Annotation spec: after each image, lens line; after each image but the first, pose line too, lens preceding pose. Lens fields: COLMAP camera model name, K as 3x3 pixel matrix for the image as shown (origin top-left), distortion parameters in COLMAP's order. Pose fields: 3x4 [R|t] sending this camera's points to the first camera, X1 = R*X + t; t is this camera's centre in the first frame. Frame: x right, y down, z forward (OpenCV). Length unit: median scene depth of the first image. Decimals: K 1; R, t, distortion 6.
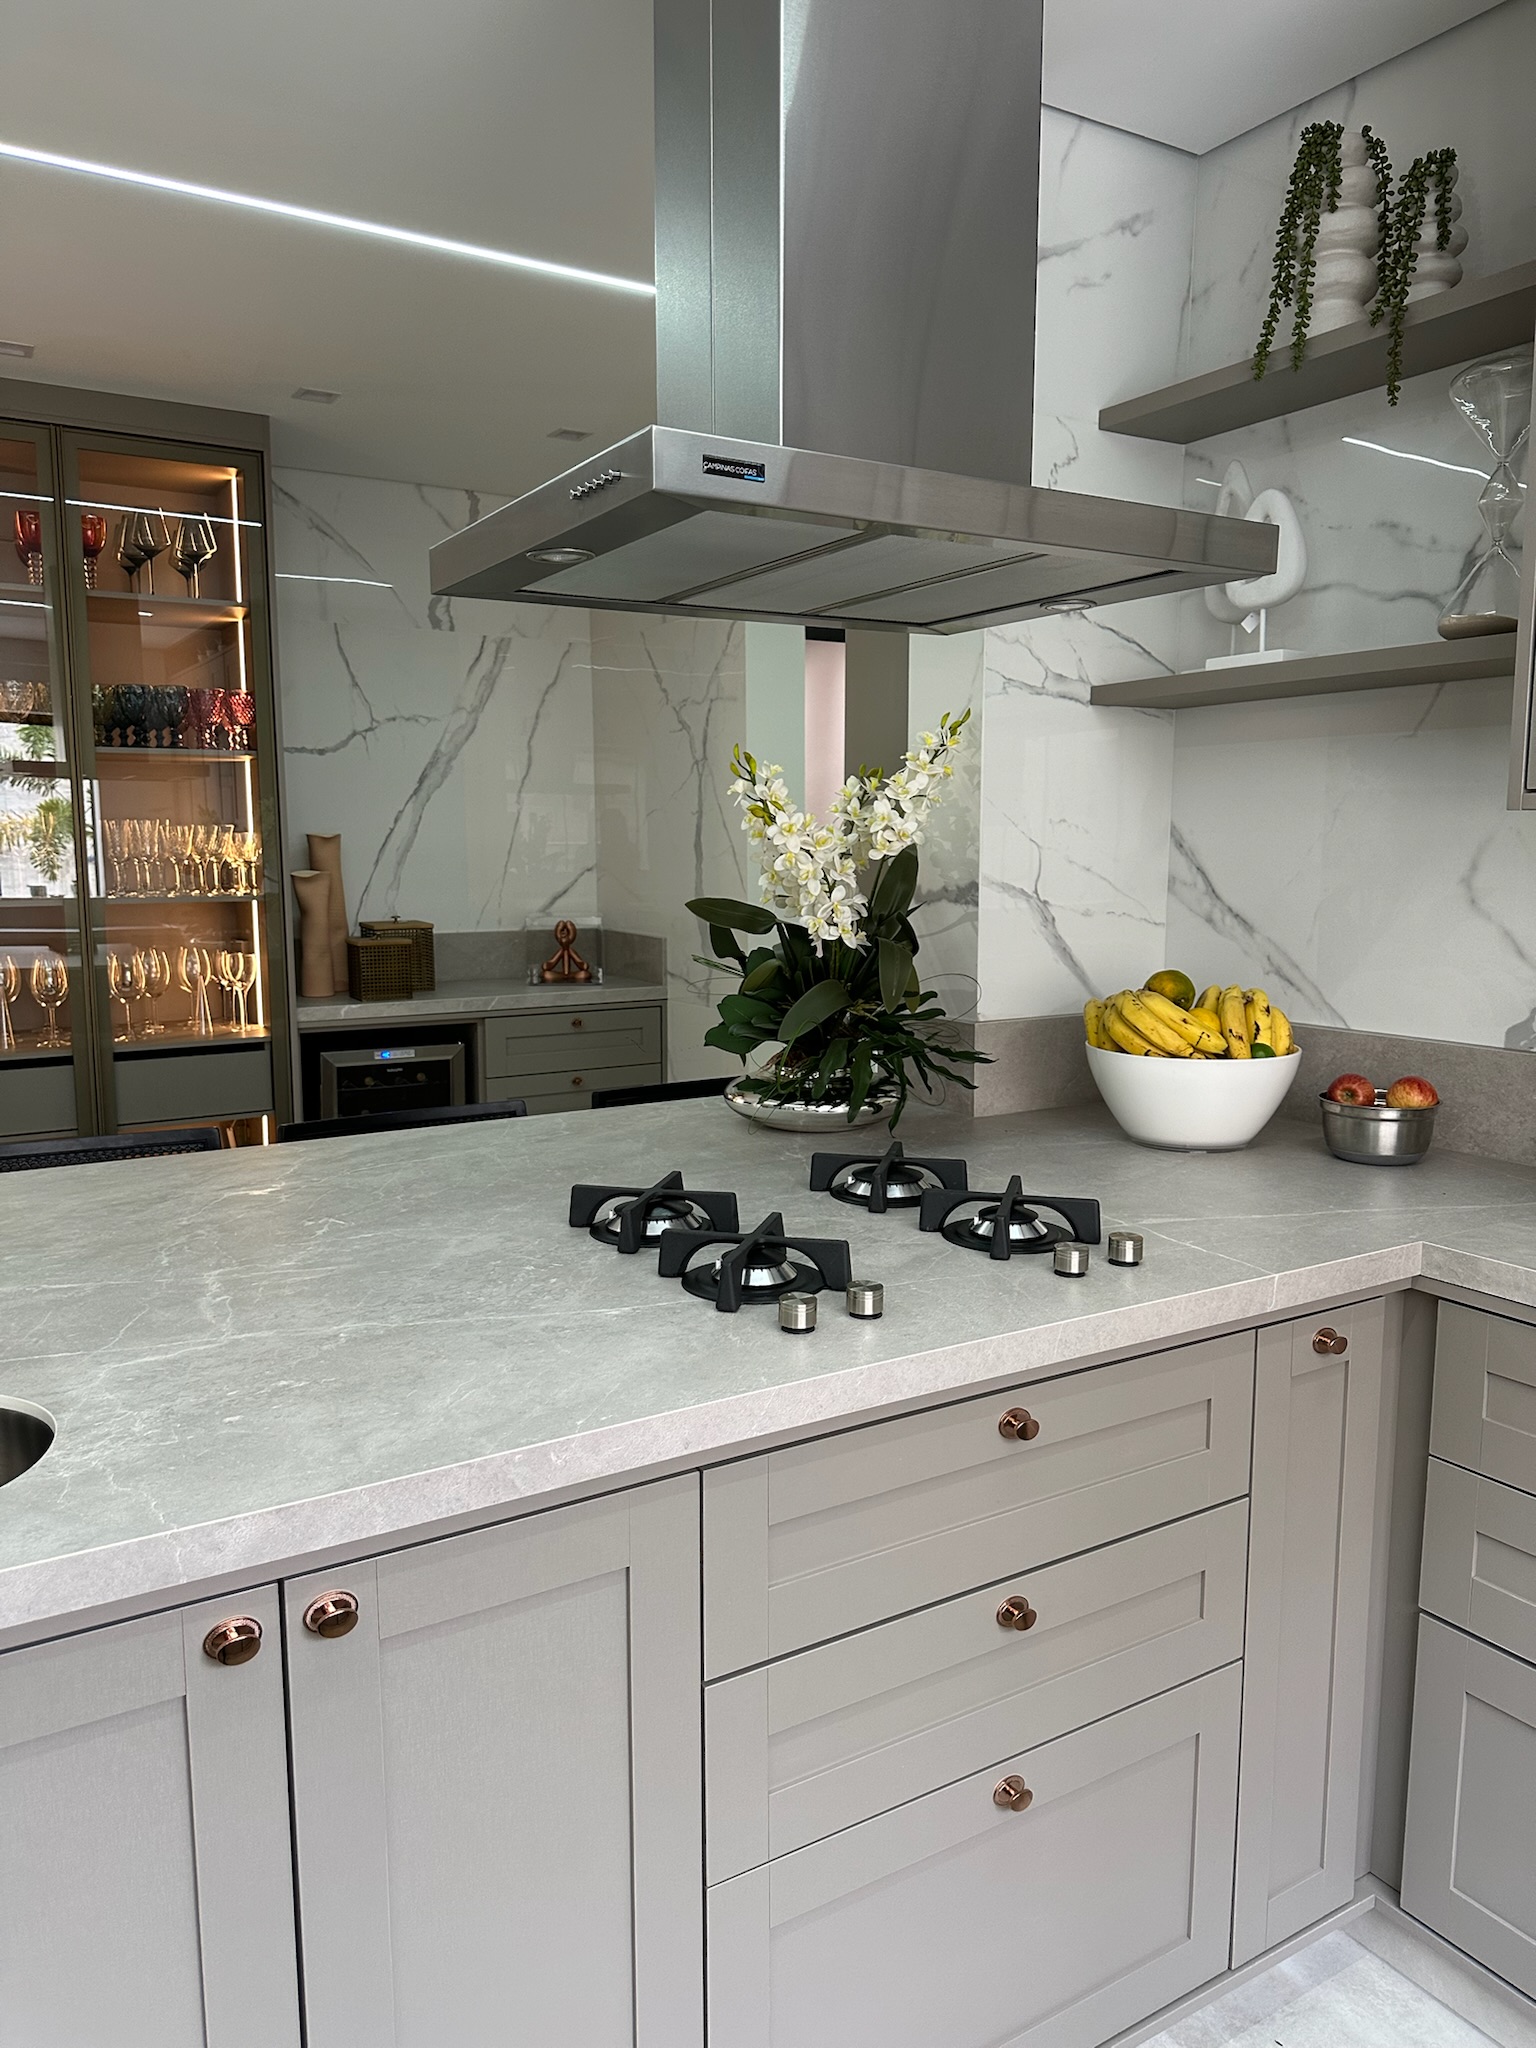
lens RADIAL K [[1444.4, 0, 764.1], [0, 1444.4, 1033.1], [0, 0, 1]] dist [0.063938, -0.074422]
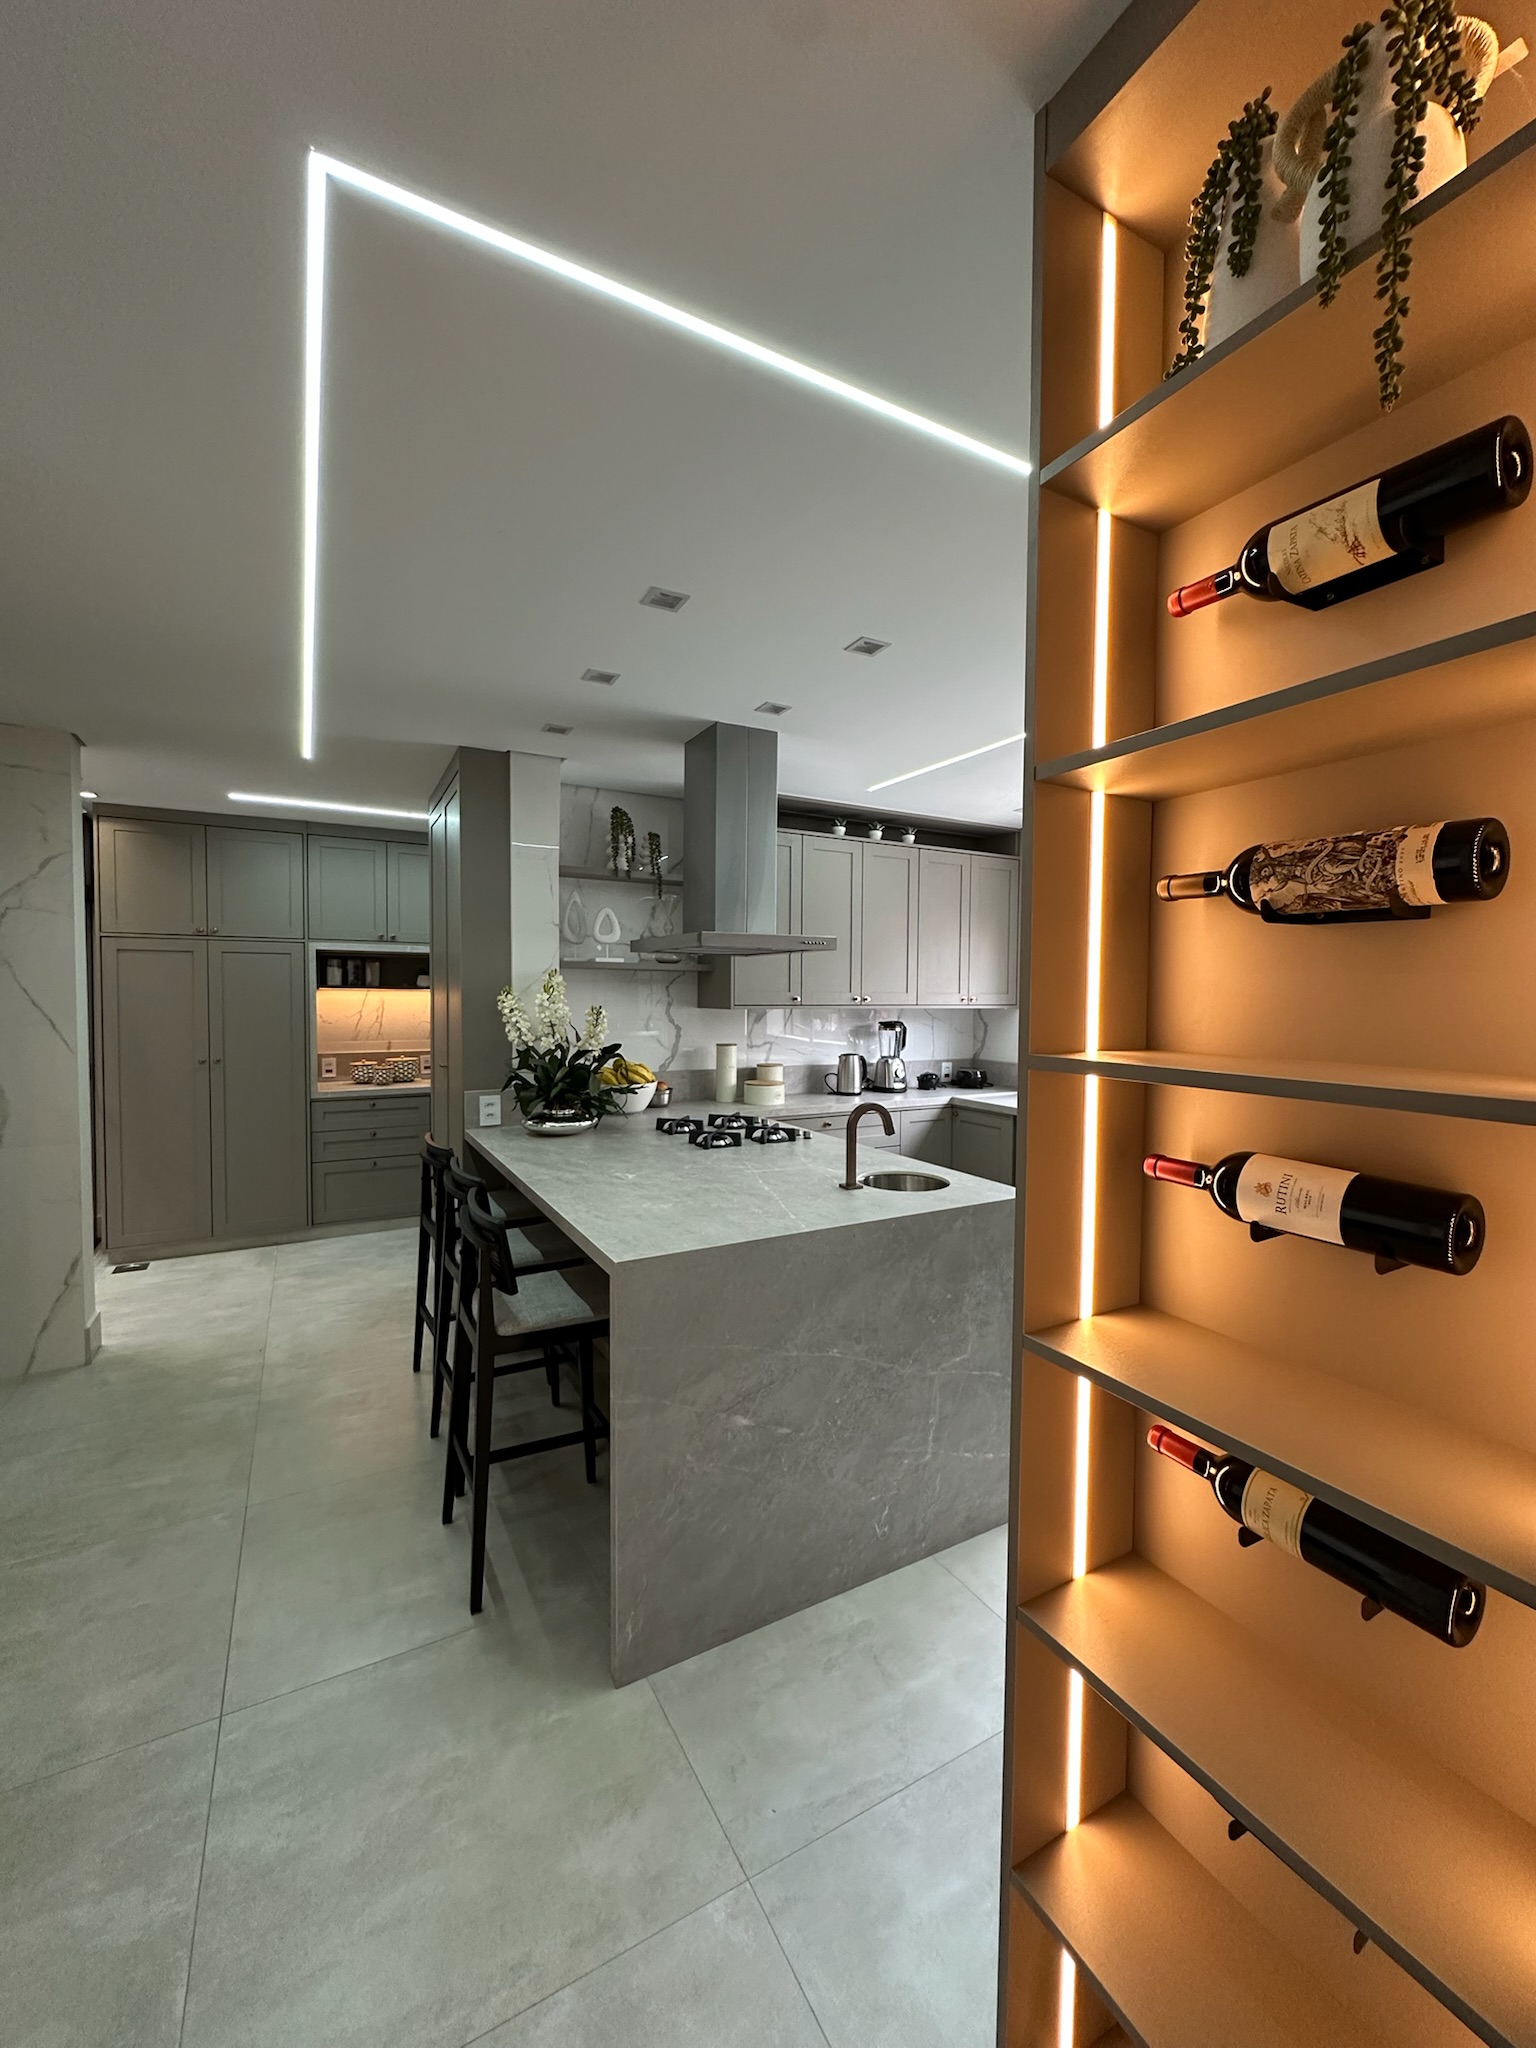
lens RADIAL K [[818.9, 0, 769.1], [0, 818.9, 1022.4], [0, 0, 1]] dist [-0.005450, 0.001624]
pose [[0.038150, -0.033174, 0.998721, -1.529303], [0.123987, 0.991883, 0.028210, -0.135874], [-0.991550, 0.122752, 0.041953, 0.635121]]
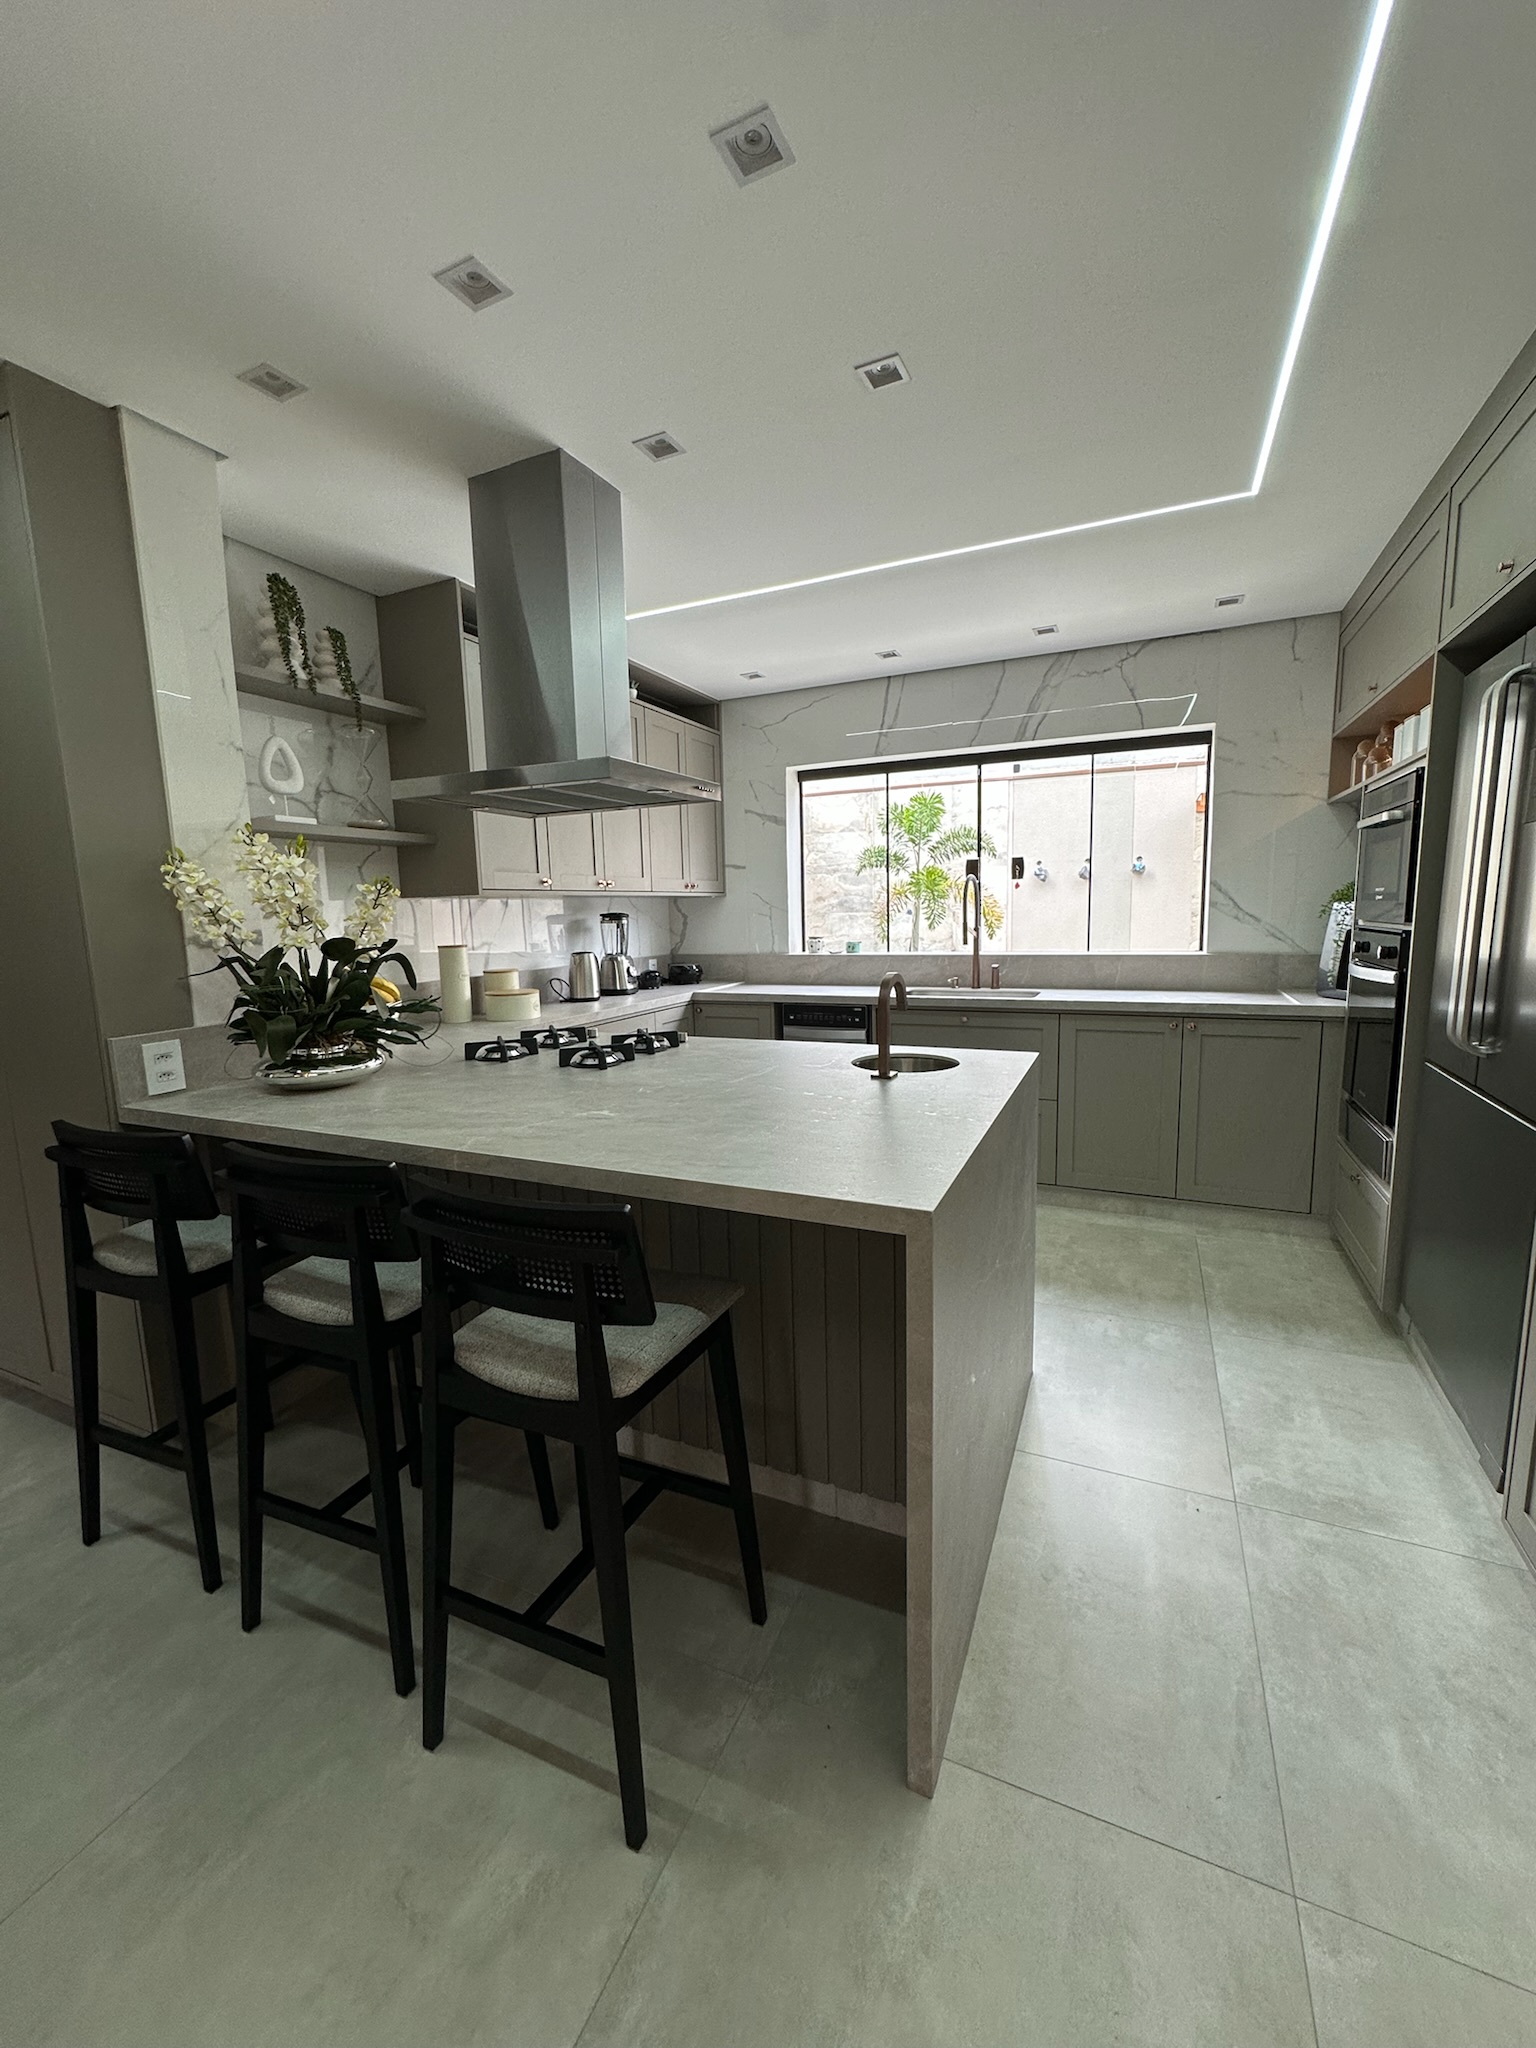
lens RADIAL K [[818.9, 0, 766.3], [0, 818.9, 1021.4], [0, 0, 1]] dist [-0.005450, 0.001624]
pose [[-0.558276, -0.097189, 0.823943, -1.079130], [0.135949, 0.968975, 0.206411, -0.135531], [-0.818441, 0.227249, -0.527743, 1.198870]]
